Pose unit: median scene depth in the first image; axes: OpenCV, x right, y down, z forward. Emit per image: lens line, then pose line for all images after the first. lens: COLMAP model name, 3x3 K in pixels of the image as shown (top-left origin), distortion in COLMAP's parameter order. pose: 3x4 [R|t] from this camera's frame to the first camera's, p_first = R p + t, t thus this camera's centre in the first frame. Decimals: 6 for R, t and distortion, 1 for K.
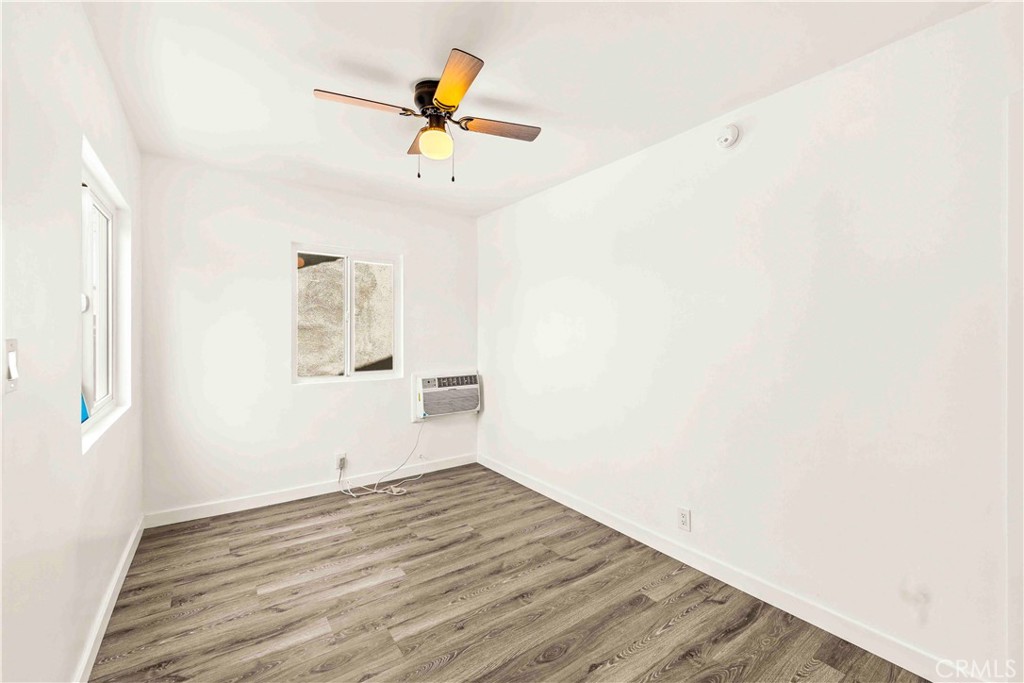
lens RADIAL K [[419.3, 0, 512.6], [0, 419.3, 334.6], [0, 0, 1]] dist [-0.001109, -0.000665]
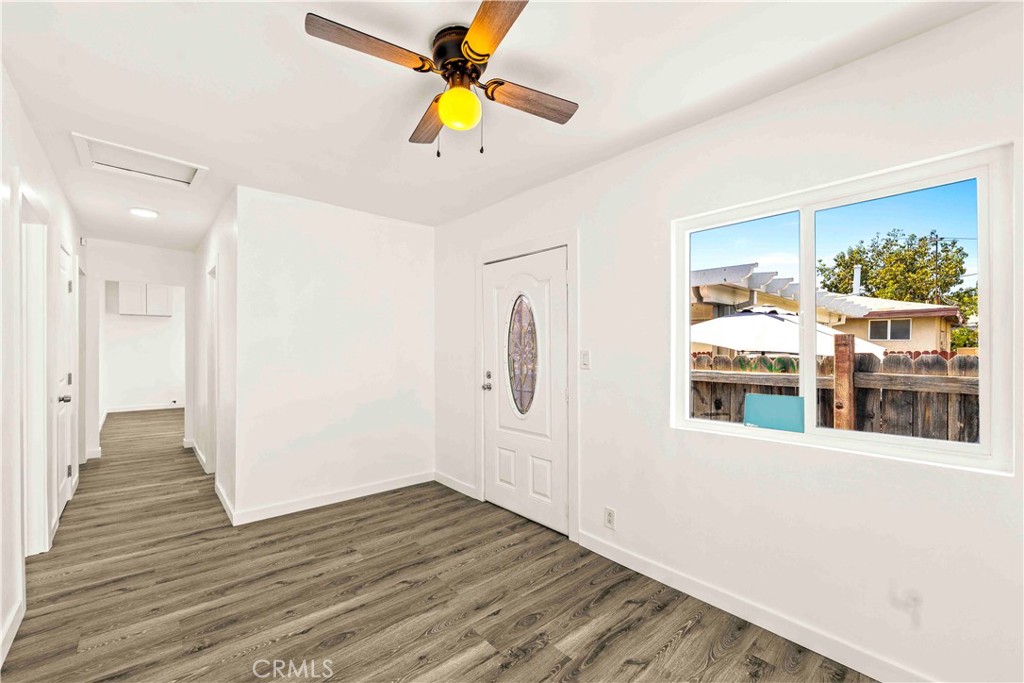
lens RADIAL K [[419.3, 0, 510.4], [0, 419.3, 350.2], [0, 0, 1]] dist [-0.001109, -0.000665]
pose [[-0.994539, -0.010303, -0.103858, -0.161230], [-0.011608, 0.999861, 0.011968, -0.005235], [0.103720, 0.013109, -0.994520, 1.455563]]
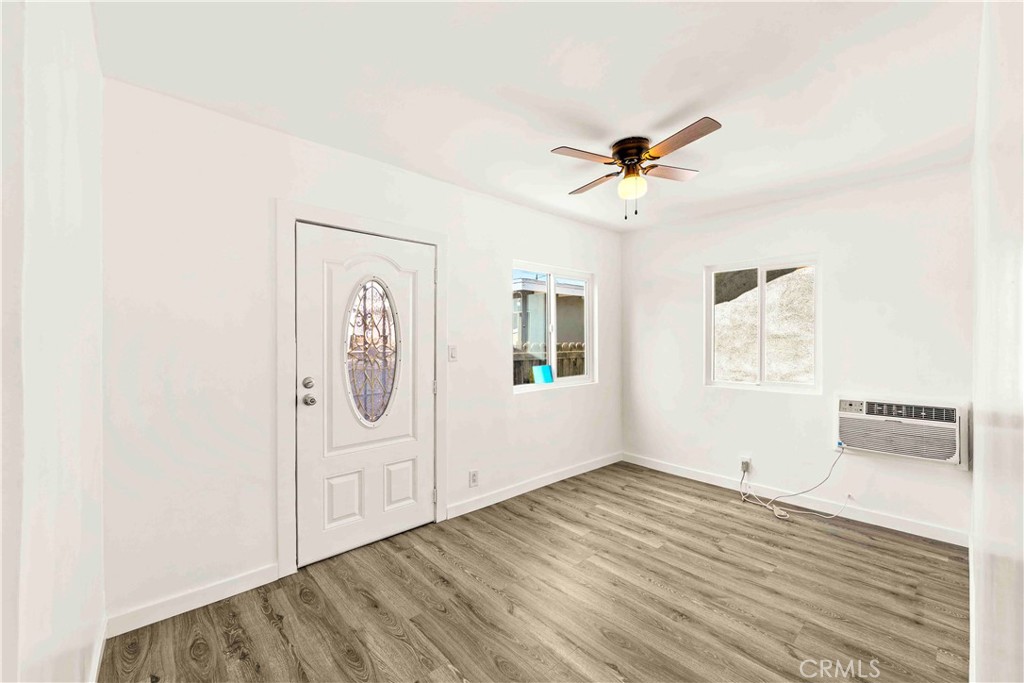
lens RADIAL K [[419.3, 0, 510.2], [0, 419.3, 341.4], [0, 0, 1]] dist [-0.001109, -0.000665]
pose [[0.116084, 0.004141, -0.993231, 0.786492], [-0.005563, 0.999978, 0.003519, -0.008904], [0.993224, 0.005117, 0.116105, 0.411010]]
